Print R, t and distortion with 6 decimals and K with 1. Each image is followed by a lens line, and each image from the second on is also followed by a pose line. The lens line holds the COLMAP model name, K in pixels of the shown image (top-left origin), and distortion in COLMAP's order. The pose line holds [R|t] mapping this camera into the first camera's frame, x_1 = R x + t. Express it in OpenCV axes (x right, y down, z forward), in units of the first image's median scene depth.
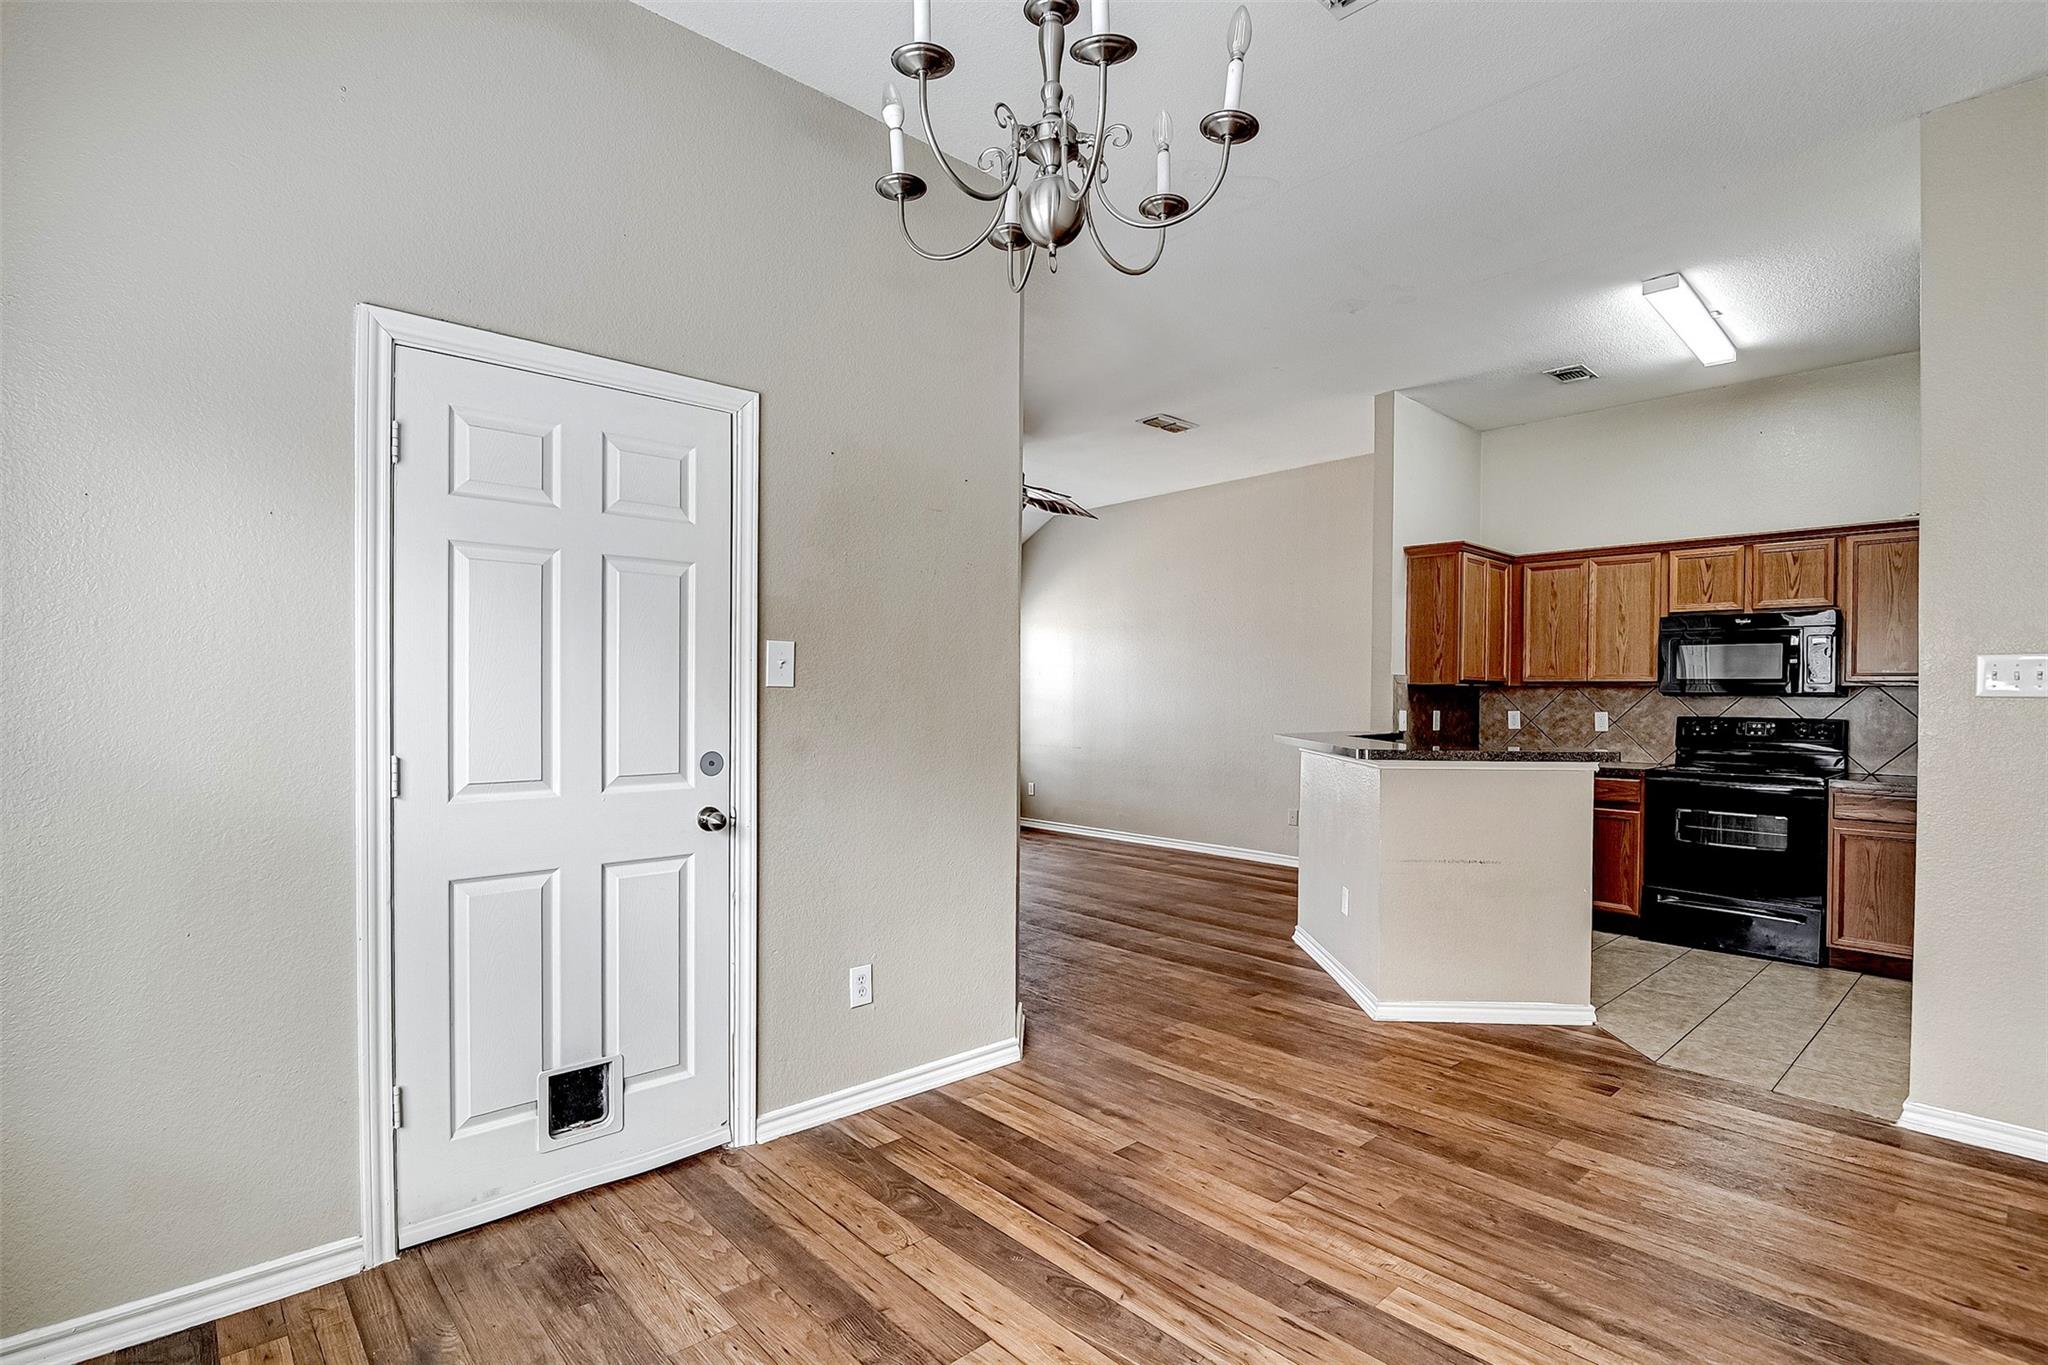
lens RADIAL K [[963.4, 0, 1018.2], [0, 963.4, 691.9], [0, 0, 1]] dist [-0.012065, -0.000197]
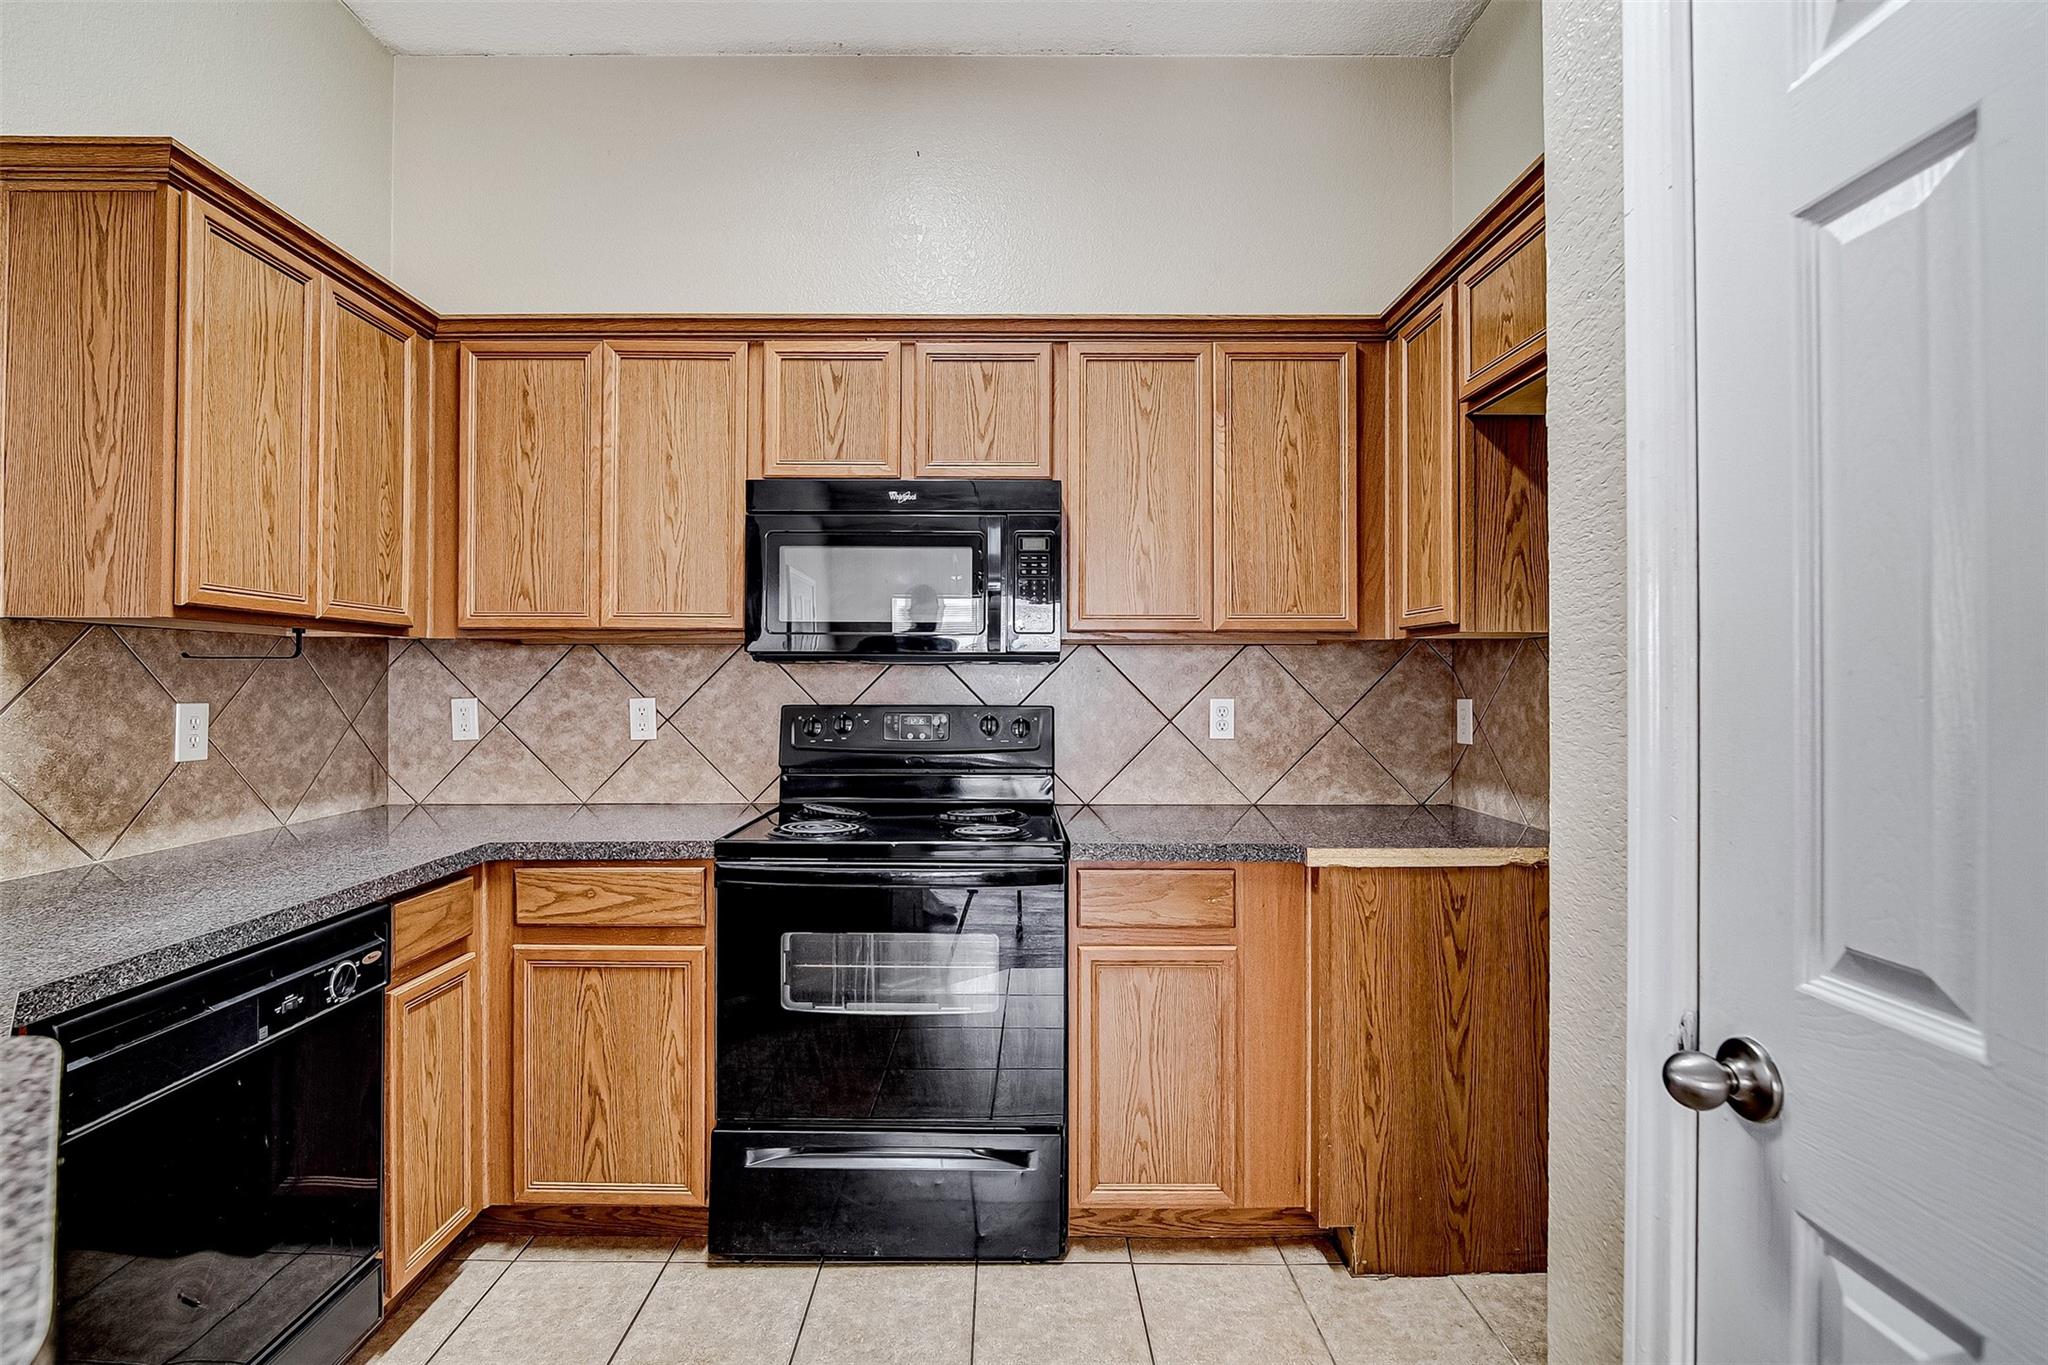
lens RADIAL K [[963.4, 0, 1018.2], [0, 963.4, 691.9], [0, 0, 1]] dist [-0.012065, -0.000197]
pose [[0.665232, -0.015809, 0.746470, 0.421879], [0.002953, 0.999824, 0.018543, 0.010845], [-0.746631, -0.010131, 0.665161, 0.612172]]
